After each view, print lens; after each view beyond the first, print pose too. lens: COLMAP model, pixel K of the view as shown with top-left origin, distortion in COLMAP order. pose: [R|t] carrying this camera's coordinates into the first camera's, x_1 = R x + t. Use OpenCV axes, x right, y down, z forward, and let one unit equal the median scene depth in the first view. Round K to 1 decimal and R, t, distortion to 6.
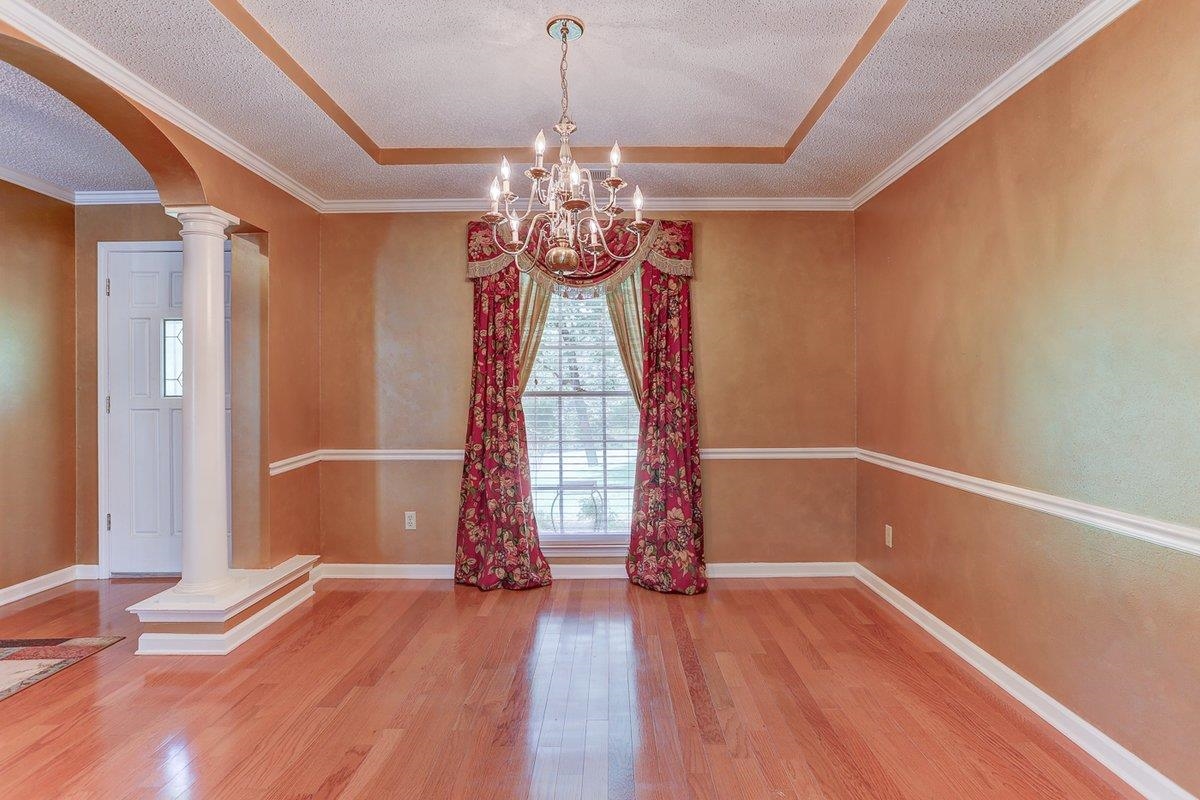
lens RADIAL K [[604.2, 0, 624.1], [0, 604.2, 387.9], [0, 0, 1]] dist [-0.021039, 0.001226]
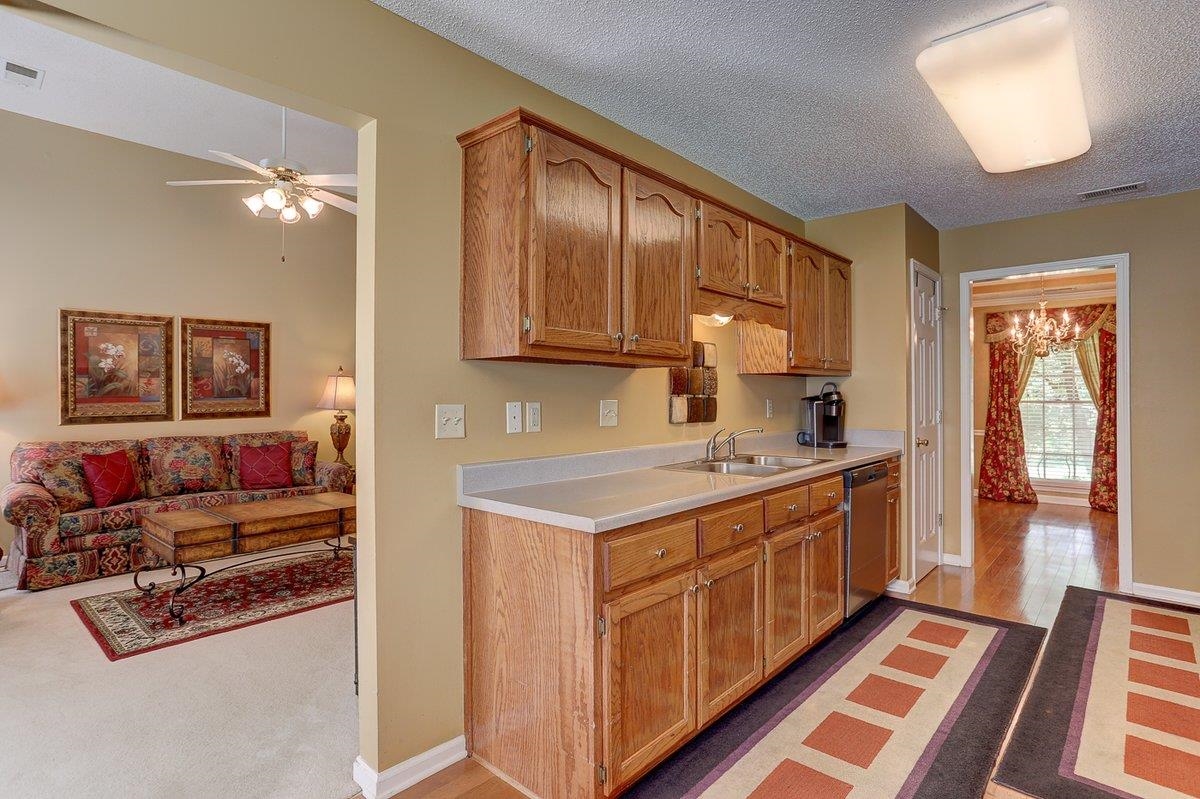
lens RADIAL K [[620.2, 0, 597.6], [0, 620.2, 389.8], [0, 0, 1]] dist [-0.057162, 0.037701]
pose [[0.733567, -0.001689, -0.679616, 0.162940], [0.001335, 0.999999, -0.001044, -0.027870], [0.679616, -0.000141, 0.733568, -1.336640]]
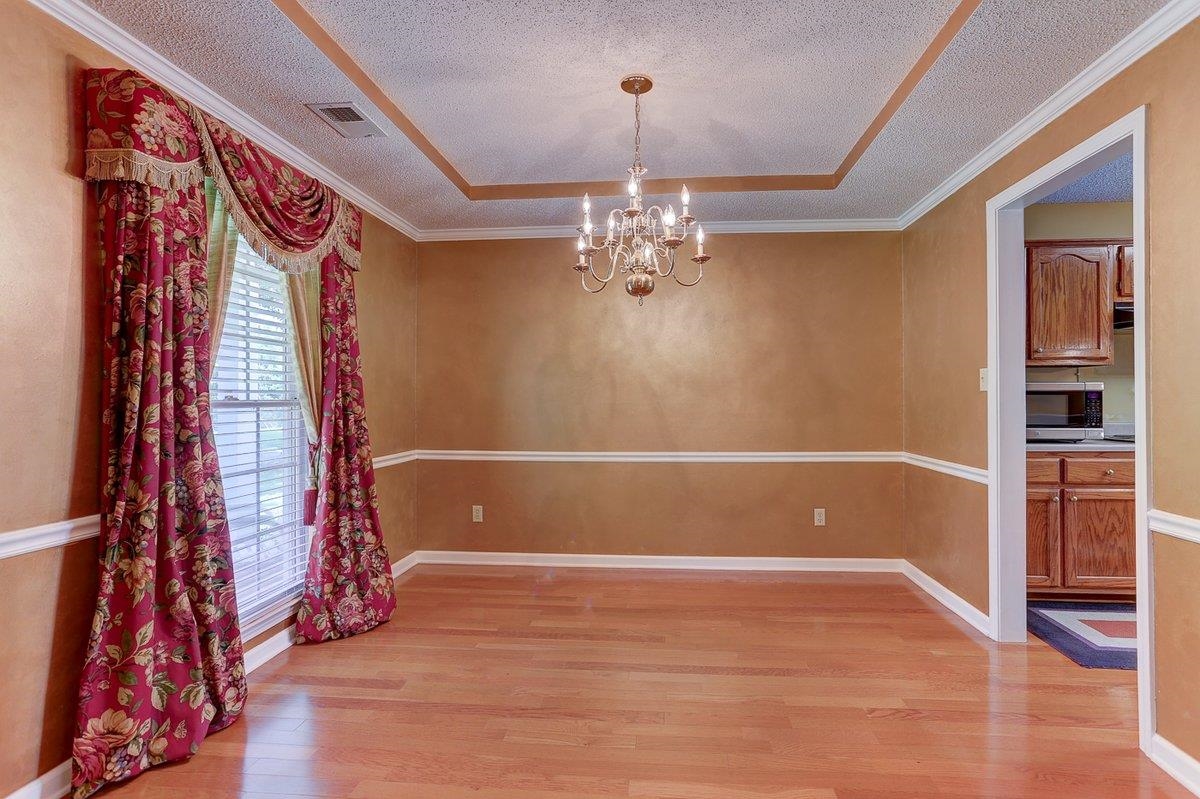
lens RADIAL K [[584.8, 0, 598.4], [0, 584.8, 394.4], [0, 0, 1]] dist [-0.017438, 0.019633]
pose [[0.119880, 0.009883, 0.992739, -0.707619], [-0.002124, 0.999951, -0.009698, 0.004716], [-0.992786, -0.000946, 0.119896, 0.548179]]
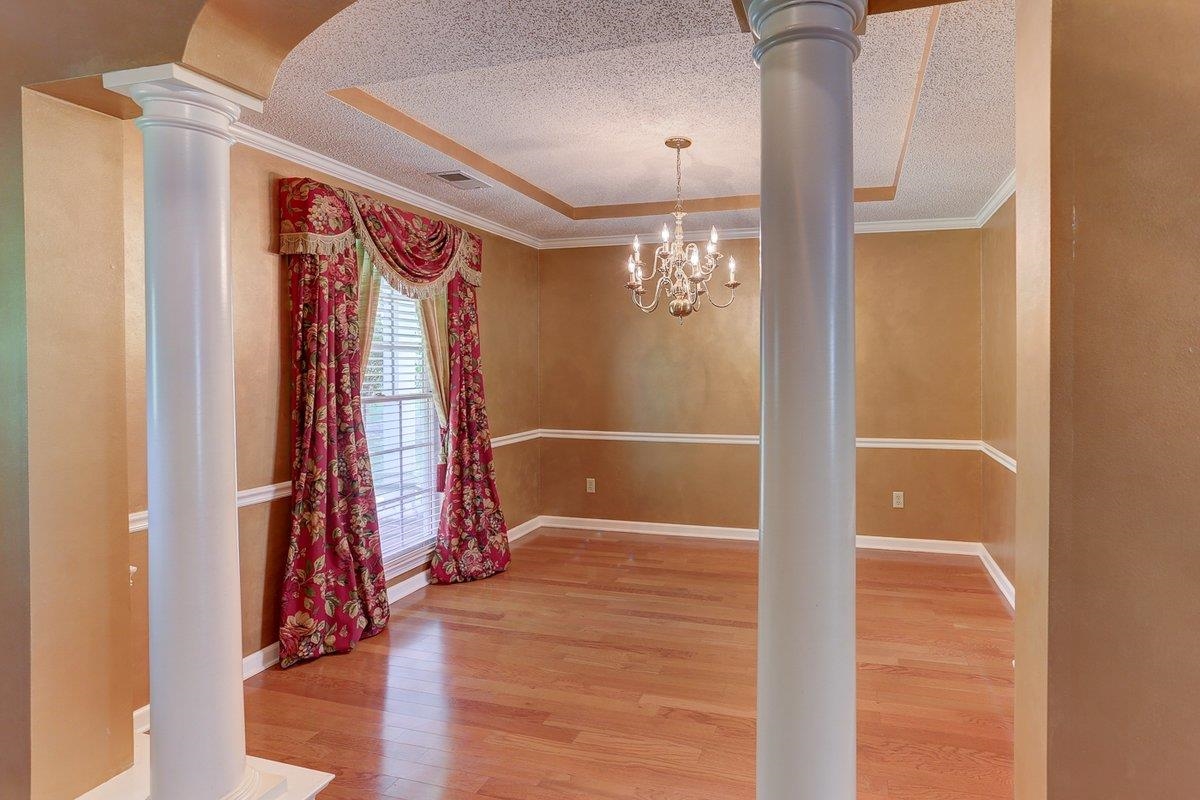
lens RADIAL K [[613.1, 0, 673.1], [0, 613.1, 372.0], [0, 0, 1]] dist [-0.002975, -0.000121]
pose [[0.284569, -0.010814, 0.958595, -0.865836], [-0.003067, 0.999921, 0.012190, -0.045827], [-0.958651, -0.006409, 0.284513, 0.348124]]
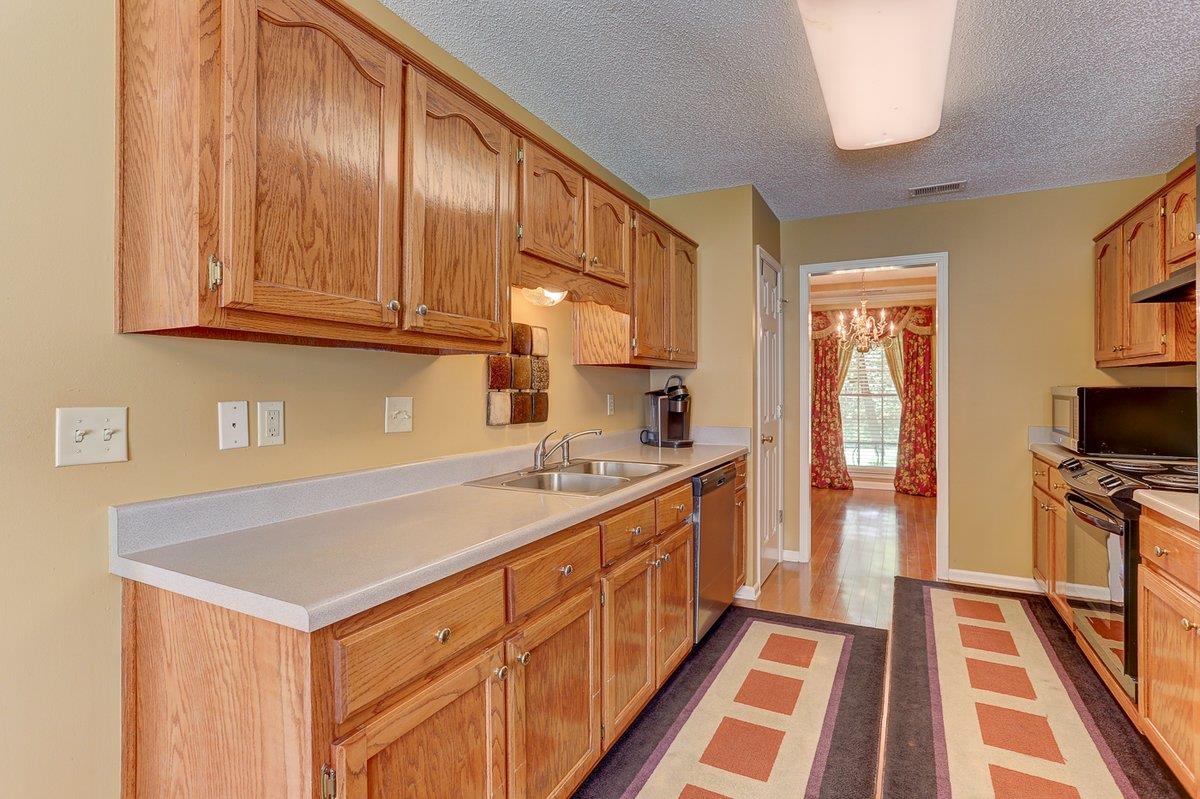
lens RADIAL K [[604.2, 0, 624.1], [0, 604.2, 387.4], [0, 0, 1]] dist [-0.021039, 0.001226]
pose [[0.896856, 0.003532, -0.442309, 0.082332], [-0.000774, 0.999979, 0.006414, -0.028412], [0.442322, -0.005410, 0.896840, -1.169856]]
